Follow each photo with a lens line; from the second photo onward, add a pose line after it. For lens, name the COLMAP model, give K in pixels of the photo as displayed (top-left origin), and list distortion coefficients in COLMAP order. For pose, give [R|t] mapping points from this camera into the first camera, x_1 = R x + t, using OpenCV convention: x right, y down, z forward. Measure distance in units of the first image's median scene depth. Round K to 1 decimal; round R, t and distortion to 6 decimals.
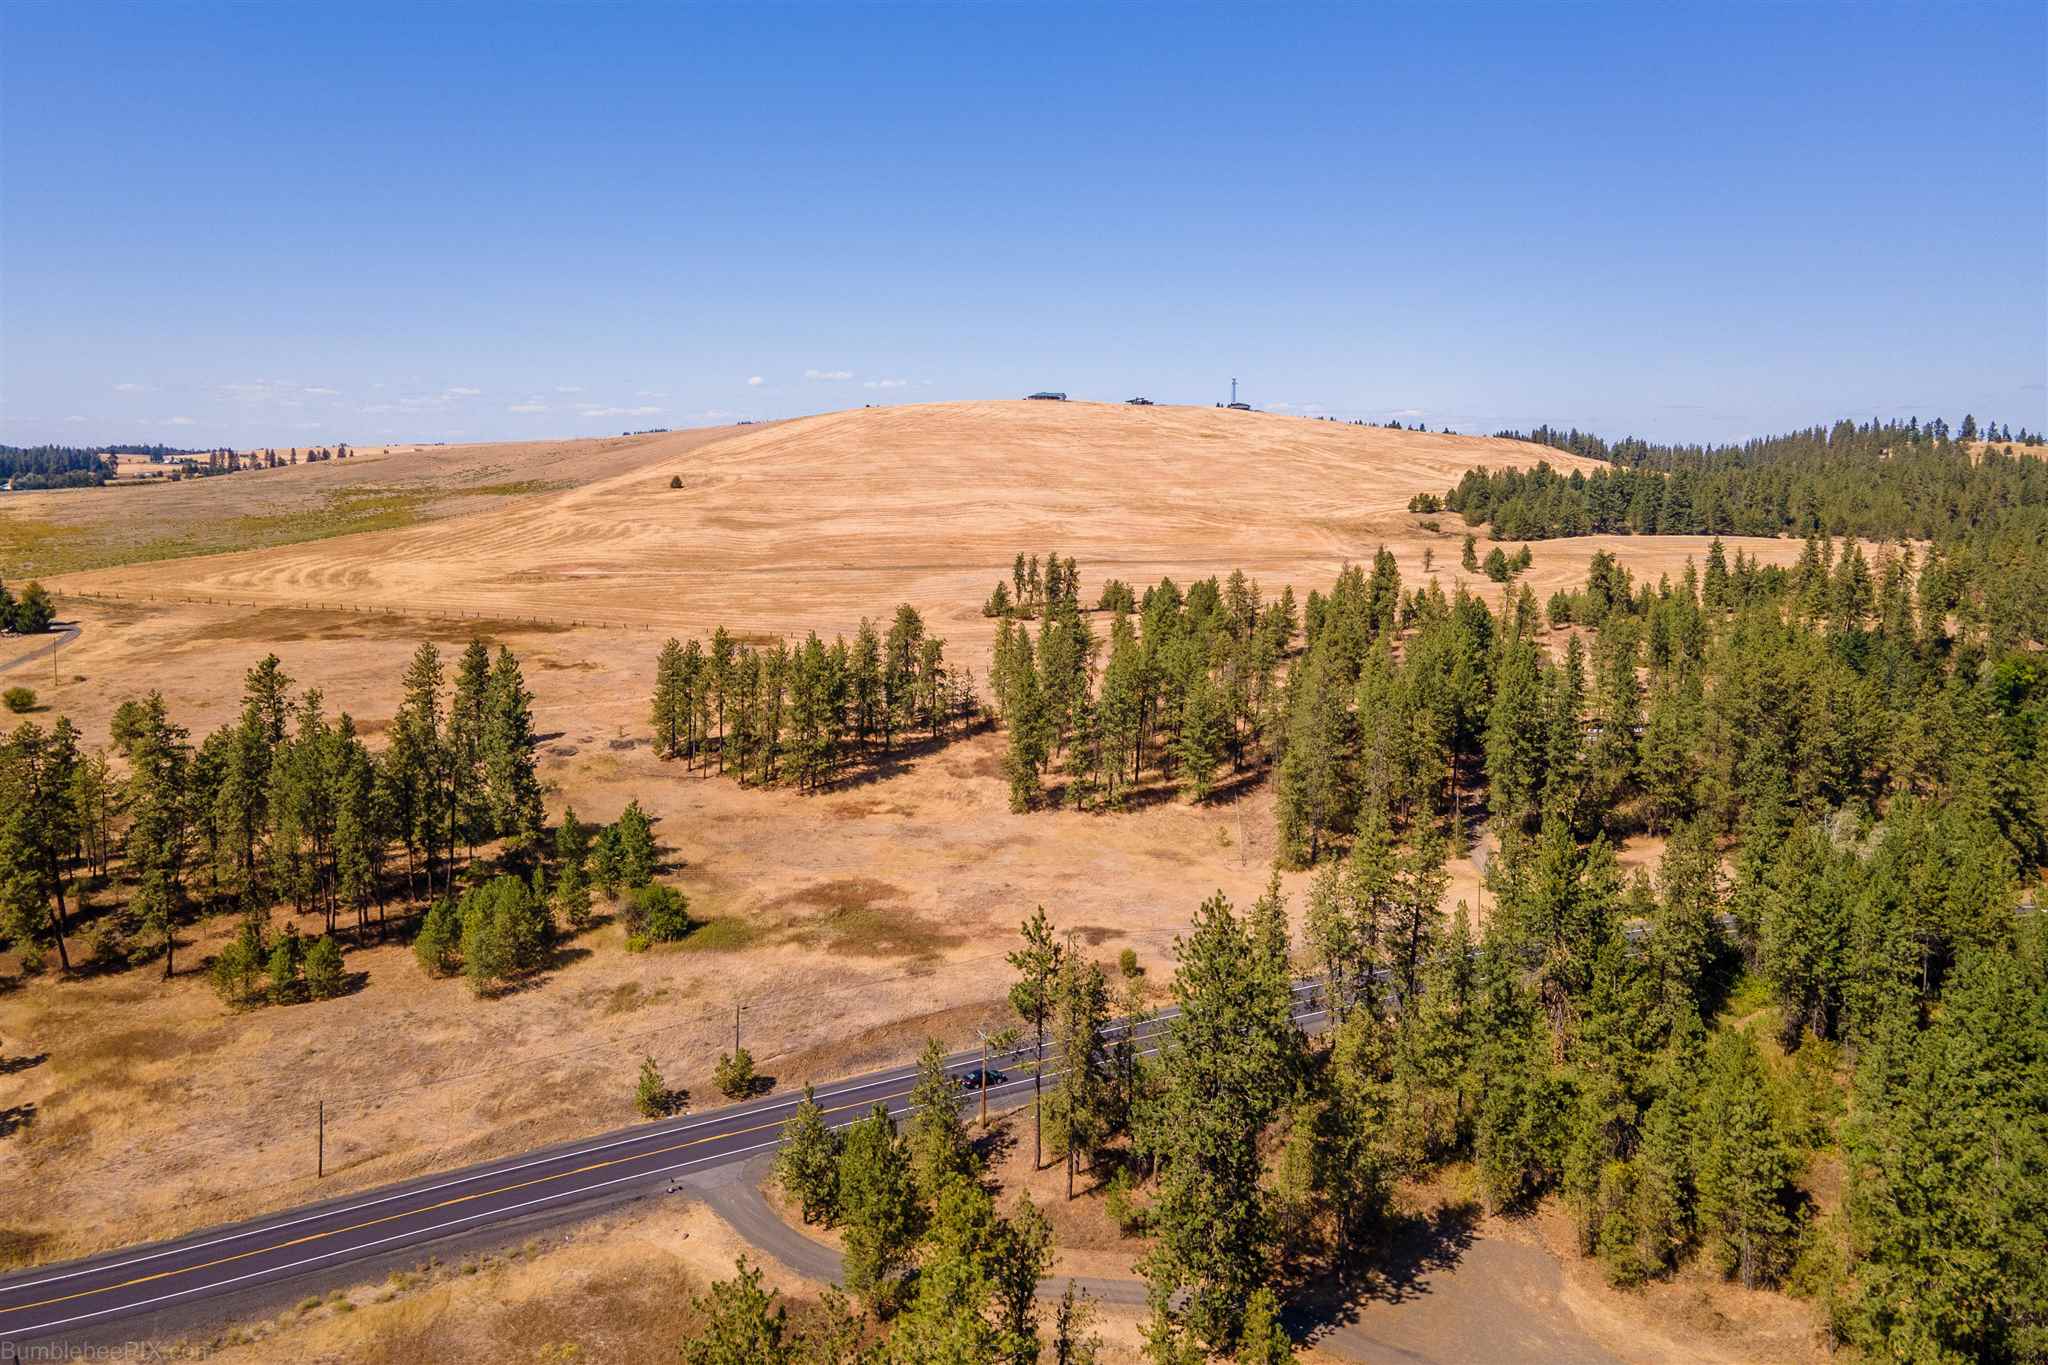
lens RADIAL K [[1481.1, 0, 1016.8], [0, 1481.1, 687.5], [0, 0, 1]] dist [0.027666, 0.024468]
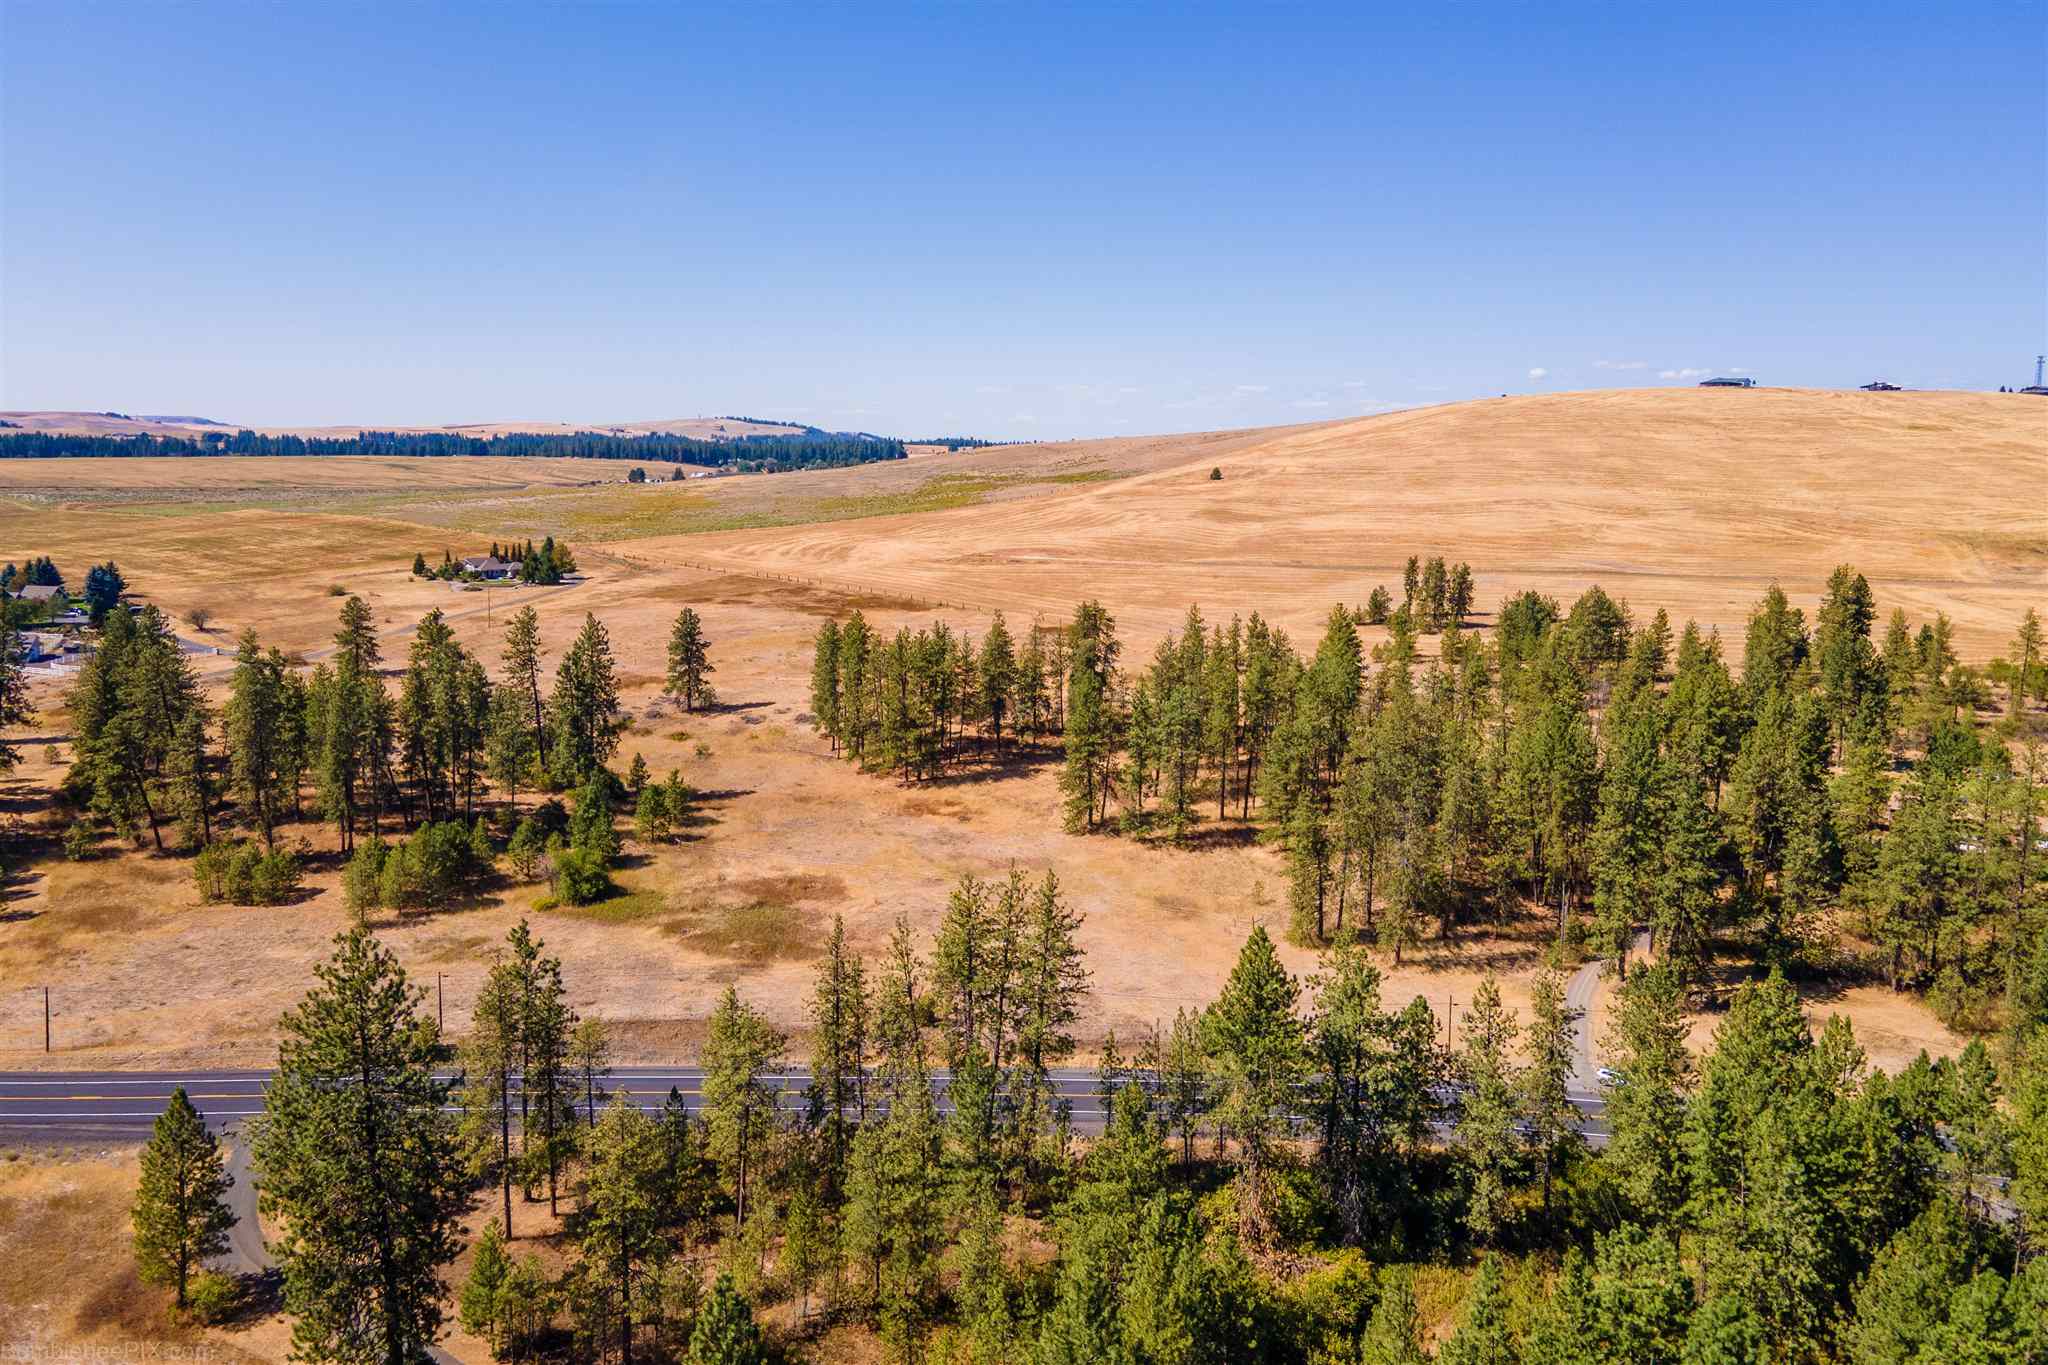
lens RADIAL K [[1481.1, 0, 1018.6], [0, 1481.1, 670.4], [0, 0, 1]] dist [0.027666, 0.024468]
pose [[0.876635, 0.082316, -0.474062, 0.144751], [-0.085841, 0.996207, 0.014243, -0.009340], [0.473436, 0.028208, 0.880376, 0.065847]]
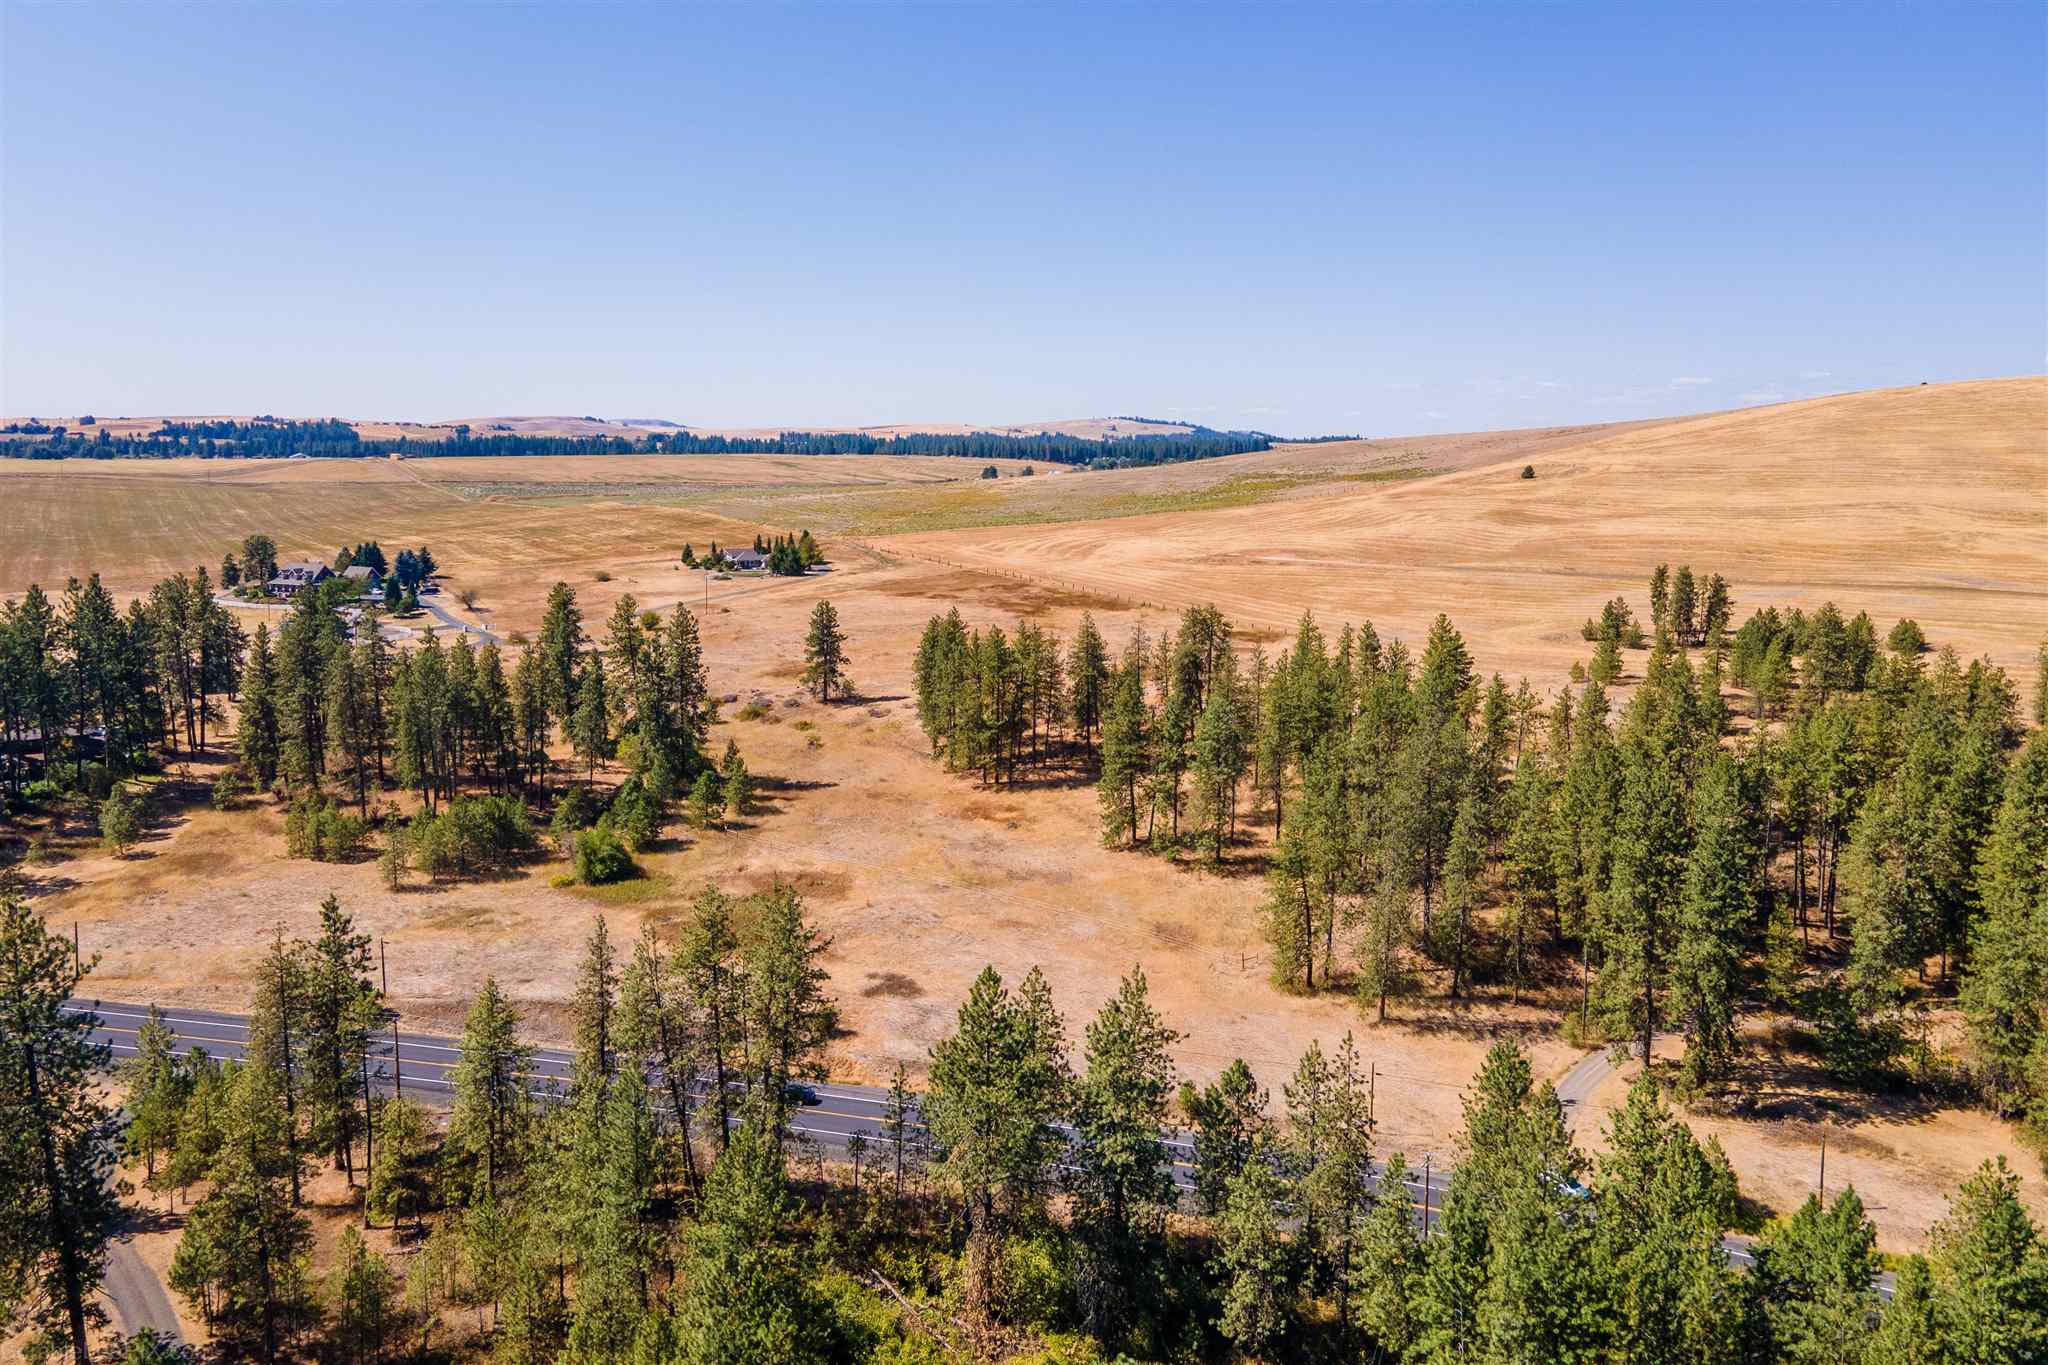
lens RADIAL K [[1481.1, 0, 1018.2], [0, 1481.1, 663.9], [0, 0, 1]] dist [0.027666, 0.024468]
pose [[0.721177, 0.111816, -0.683667, 0.197480], [-0.118264, 0.992272, 0.037537, -0.017654], [0.682581, 0.053782, 0.728828, 0.120452]]
